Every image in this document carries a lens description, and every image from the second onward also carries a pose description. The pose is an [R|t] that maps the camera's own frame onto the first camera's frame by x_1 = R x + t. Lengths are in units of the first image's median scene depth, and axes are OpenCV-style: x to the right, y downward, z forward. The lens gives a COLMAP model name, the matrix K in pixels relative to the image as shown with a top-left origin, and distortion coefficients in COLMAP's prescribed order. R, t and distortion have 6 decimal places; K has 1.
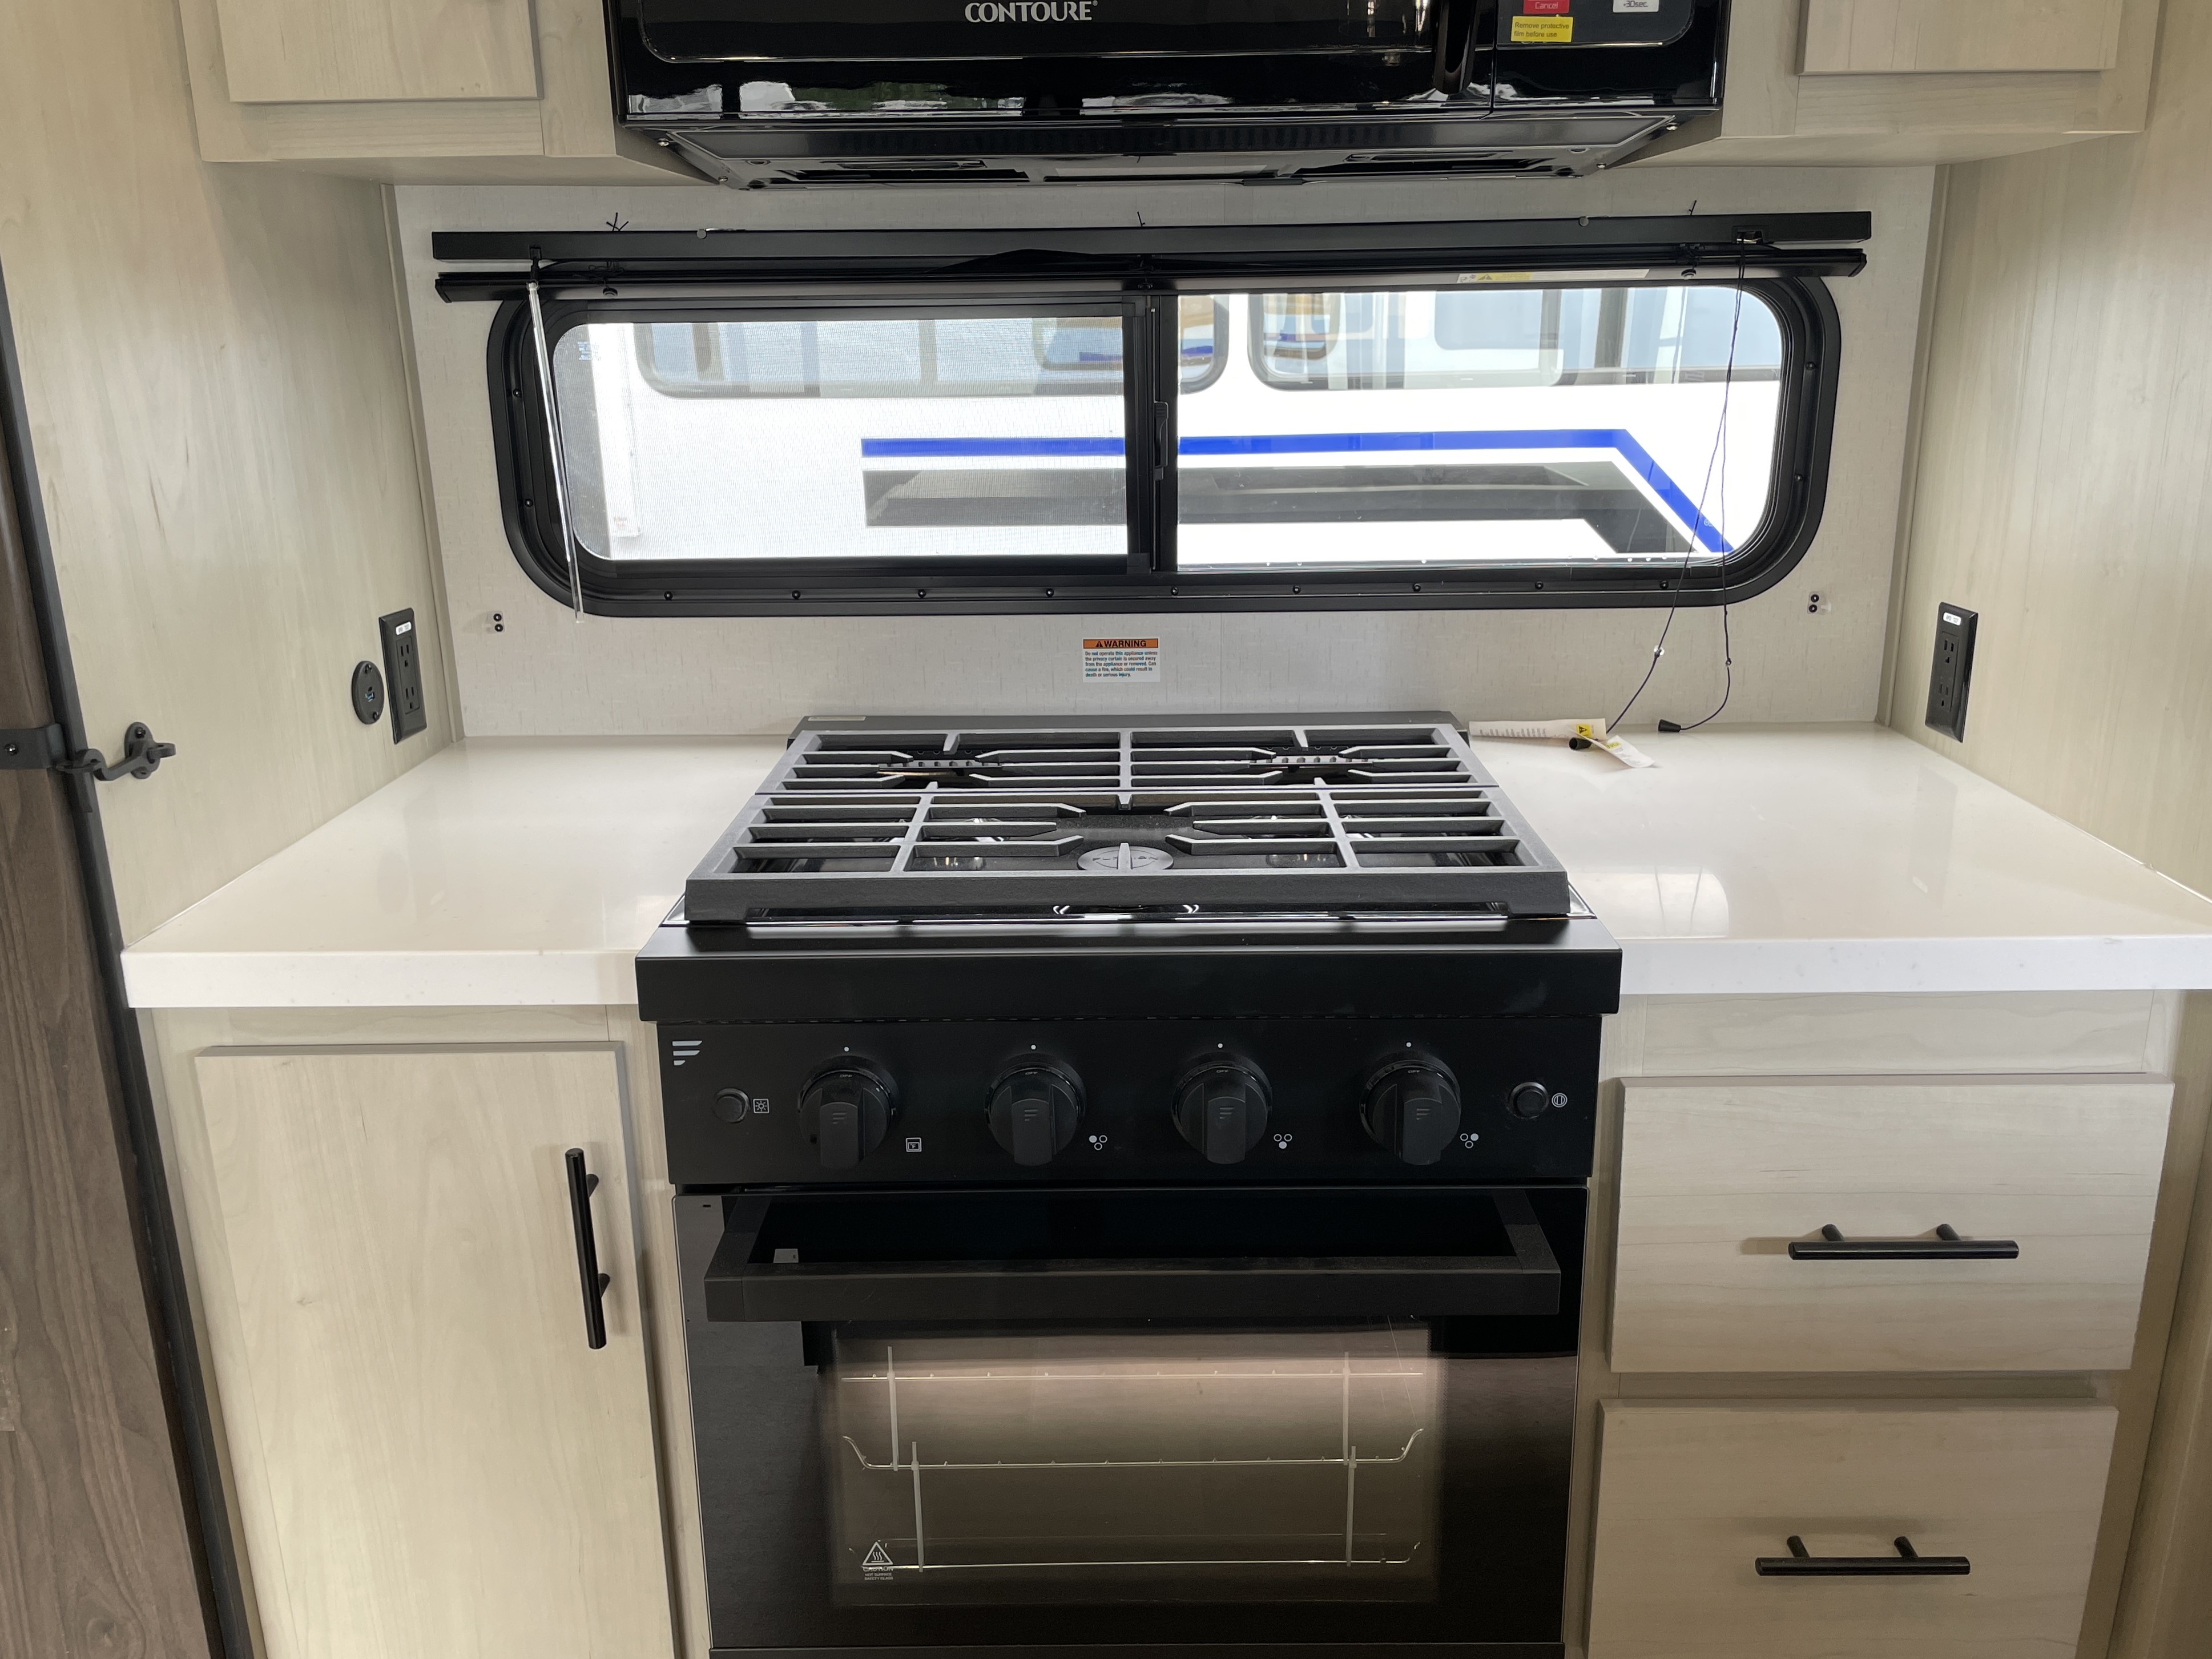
lens RADIAL K [[1774.2, 0, 1093.2], [0, 1774.2, 832.5], [0, 0, 1]] dist [0.067976, -0.093712]
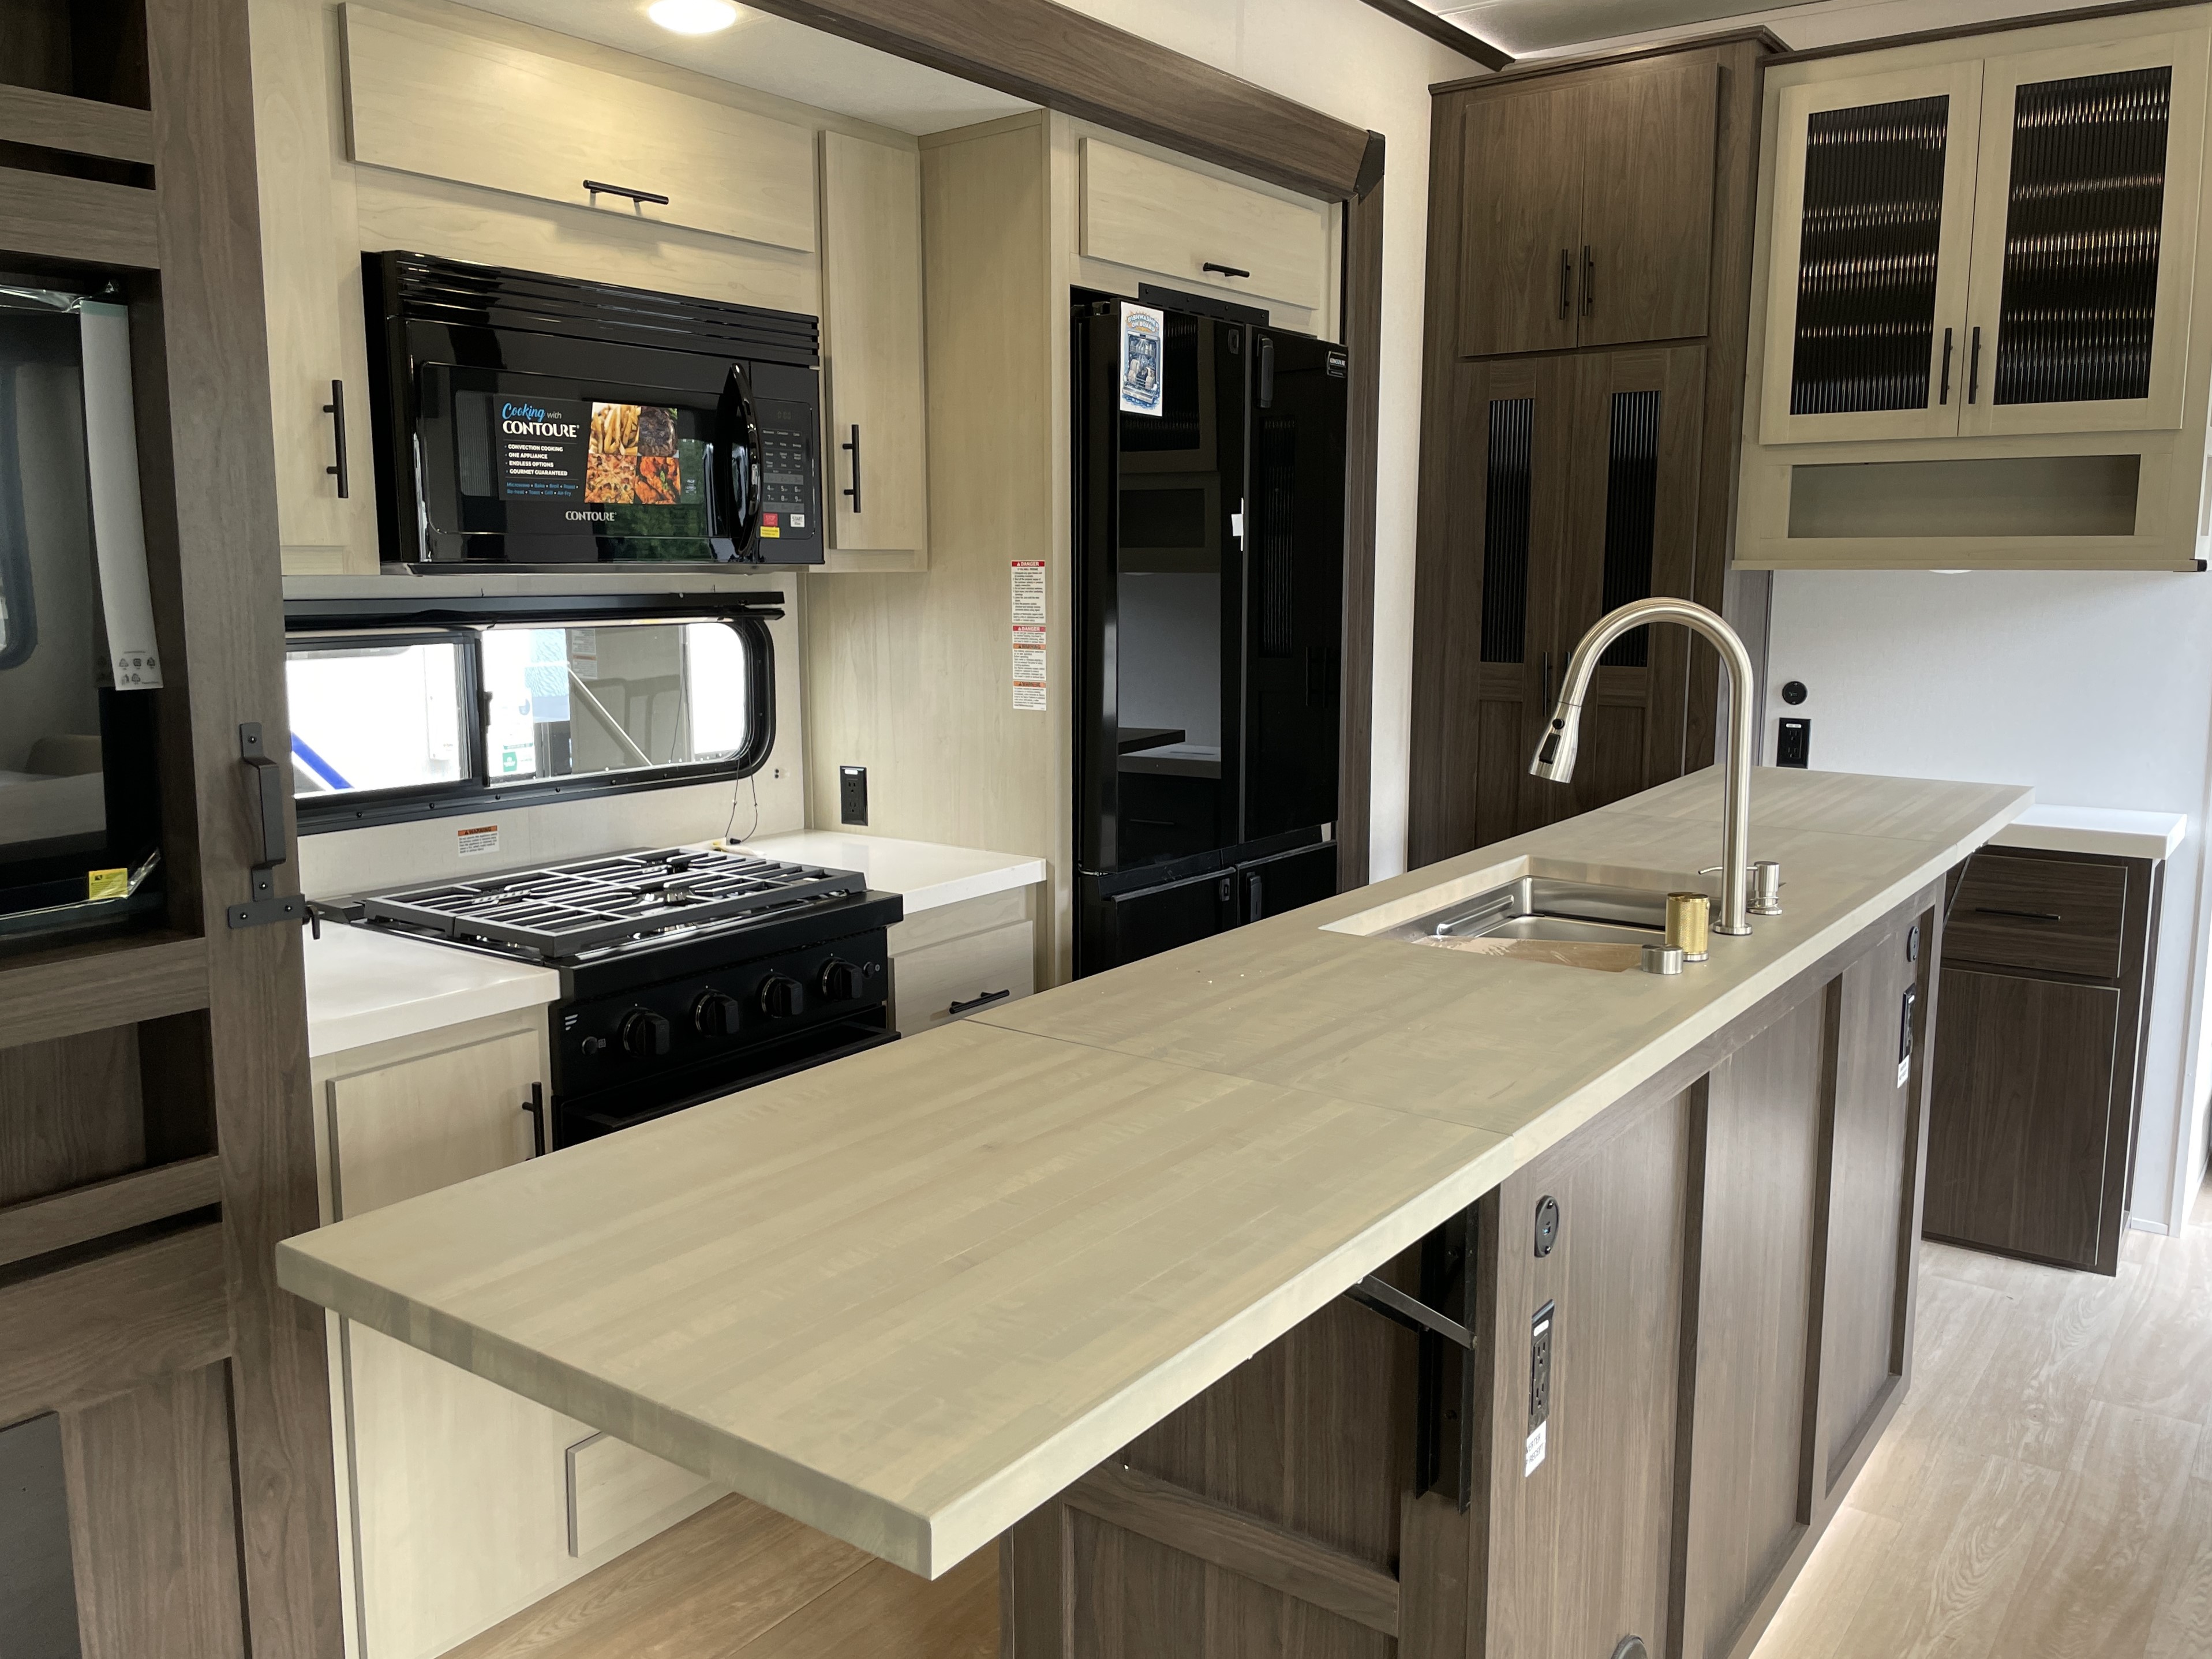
lens RADIAL K [[1774.0, 0, 1108.2], [0, 1774.0, 824.4], [0, 0, 1]] dist [0.067976, -0.093712]
pose [[0.570964, -0.108275, 0.813804, -1.148123], [0.224013, 0.974197, -0.027553, 0.076447], [-0.789822, 0.198034, 0.580486, -0.512652]]
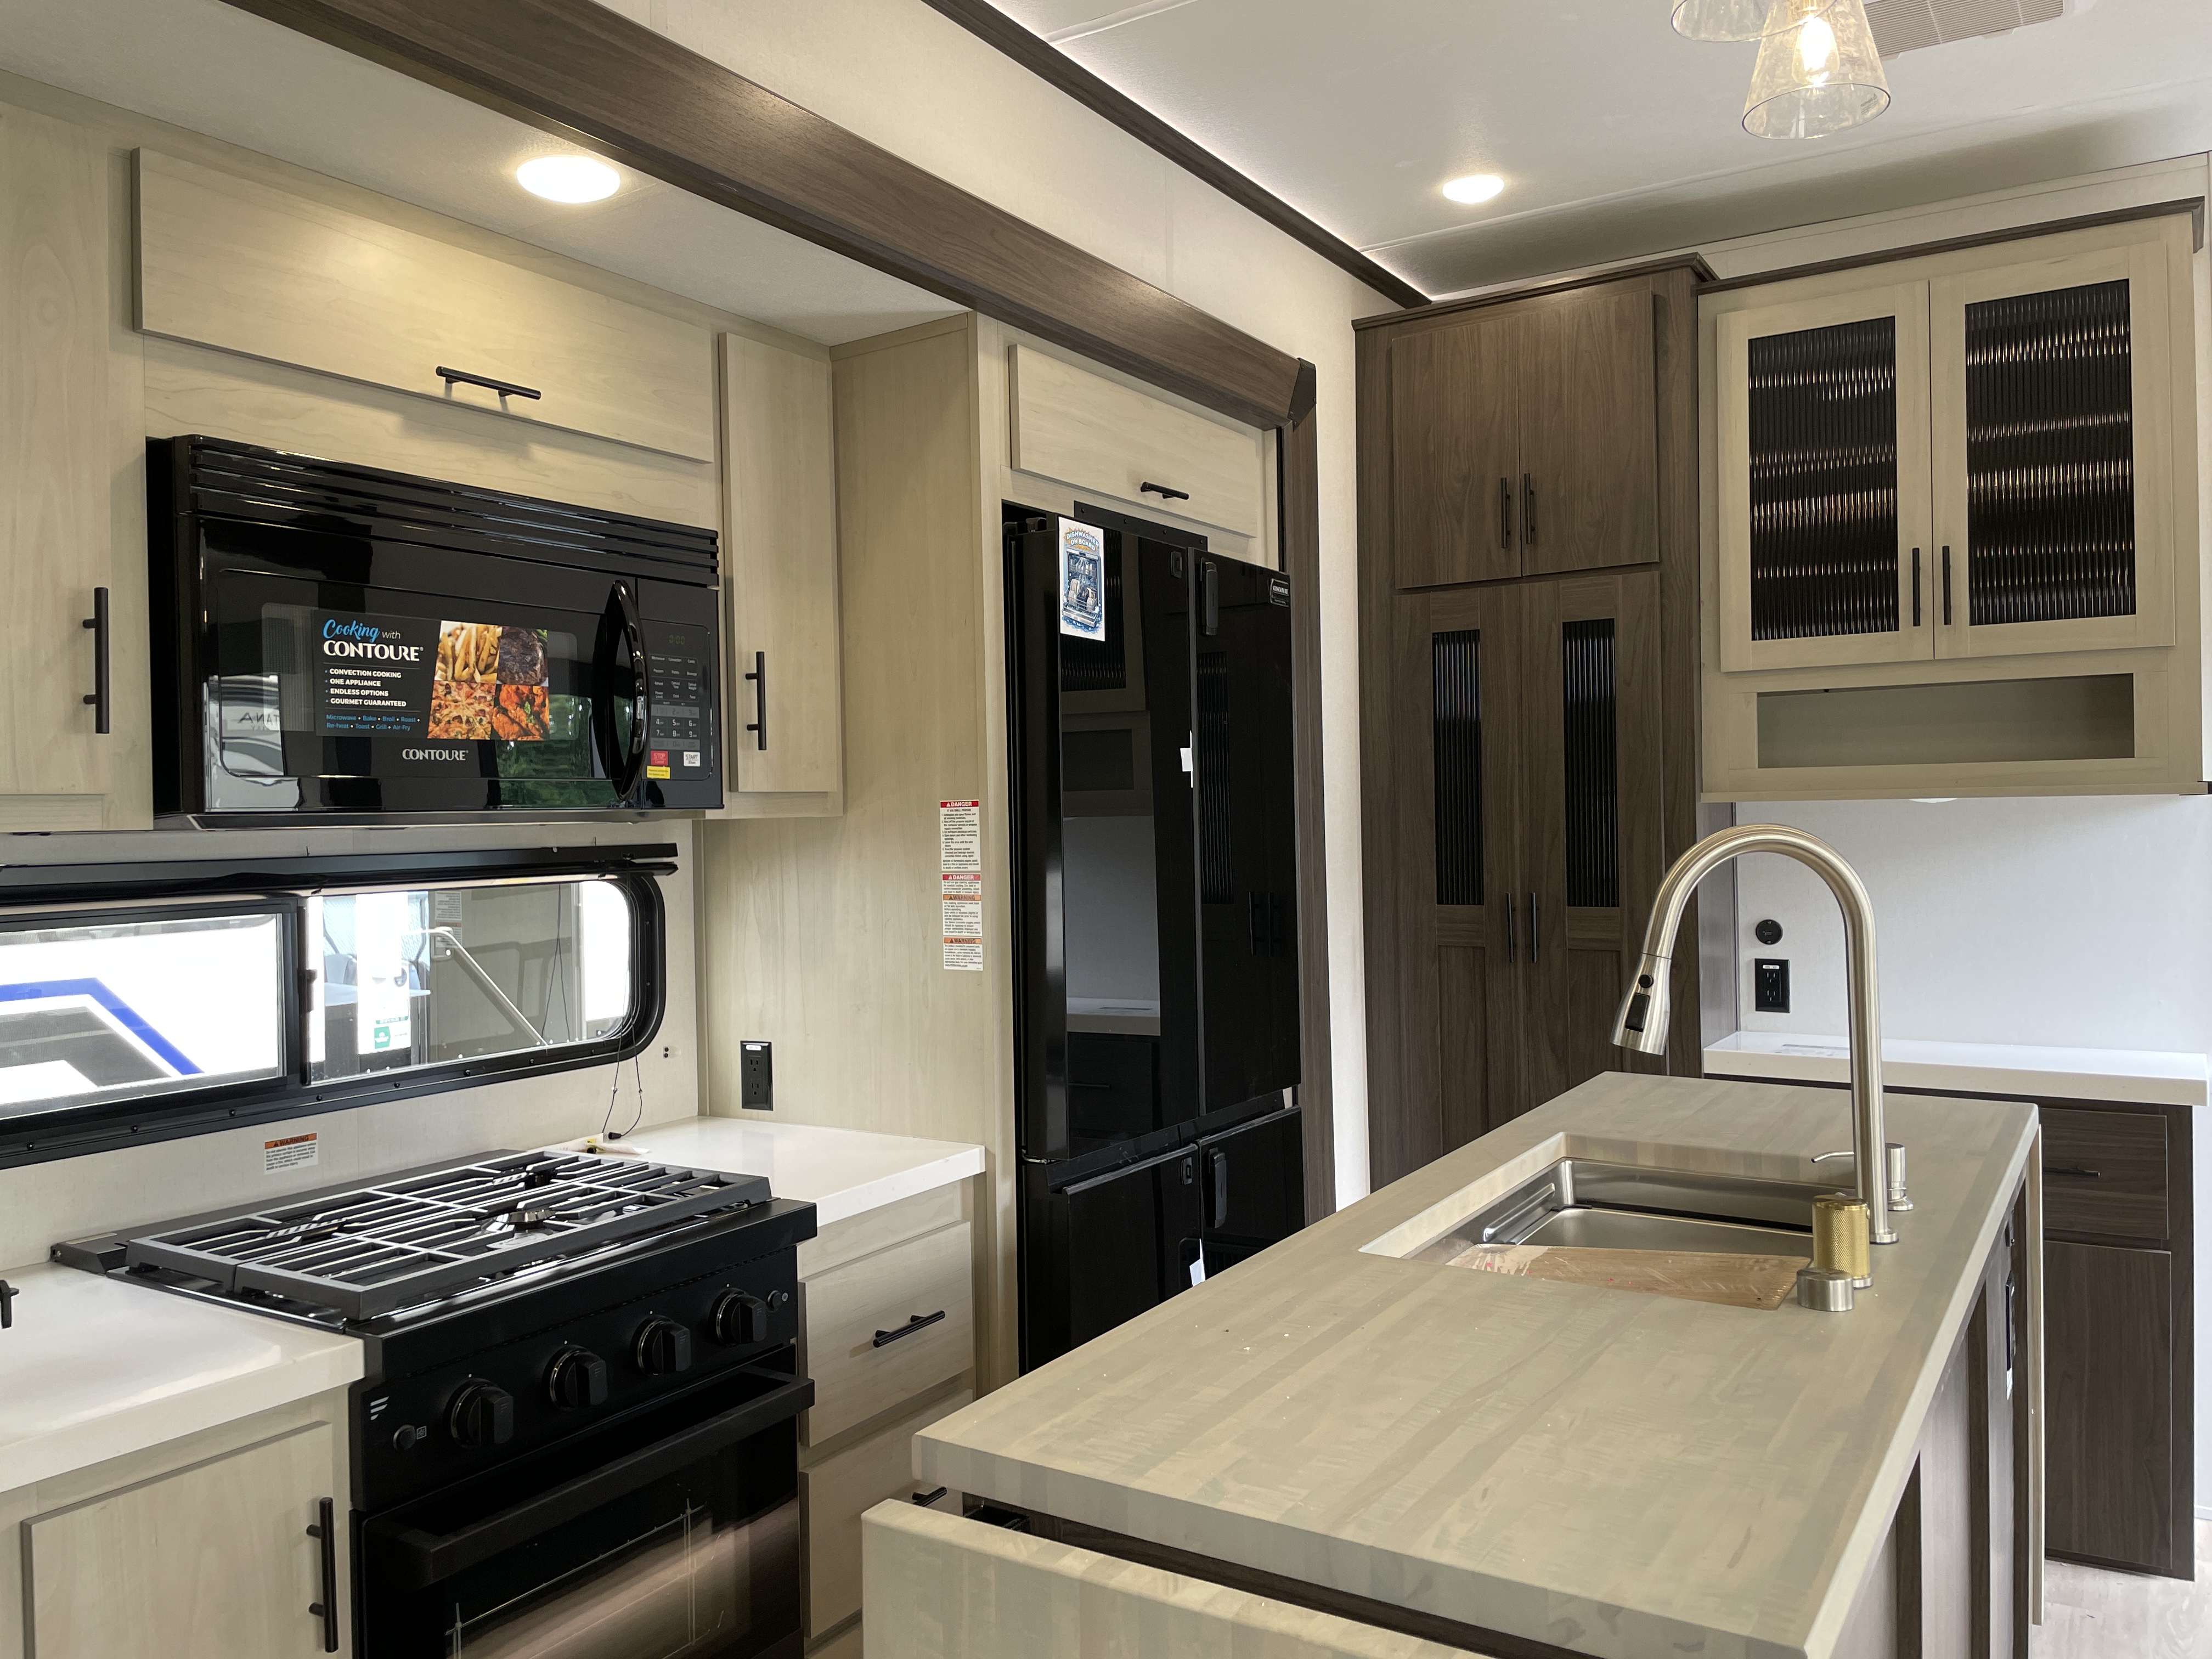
lens RADIAL K [[1698.2, 0, 1107.6], [0, 1698.2, 824.1], [0, 0, 1]] dist [0.057479, -0.065739]
pose [[0.518892, -0.002821, 0.854835, -0.890215], [0.252771, 0.955784, -0.150281, 0.020848], [-0.816614, 0.294057, 0.496662, -0.278600]]
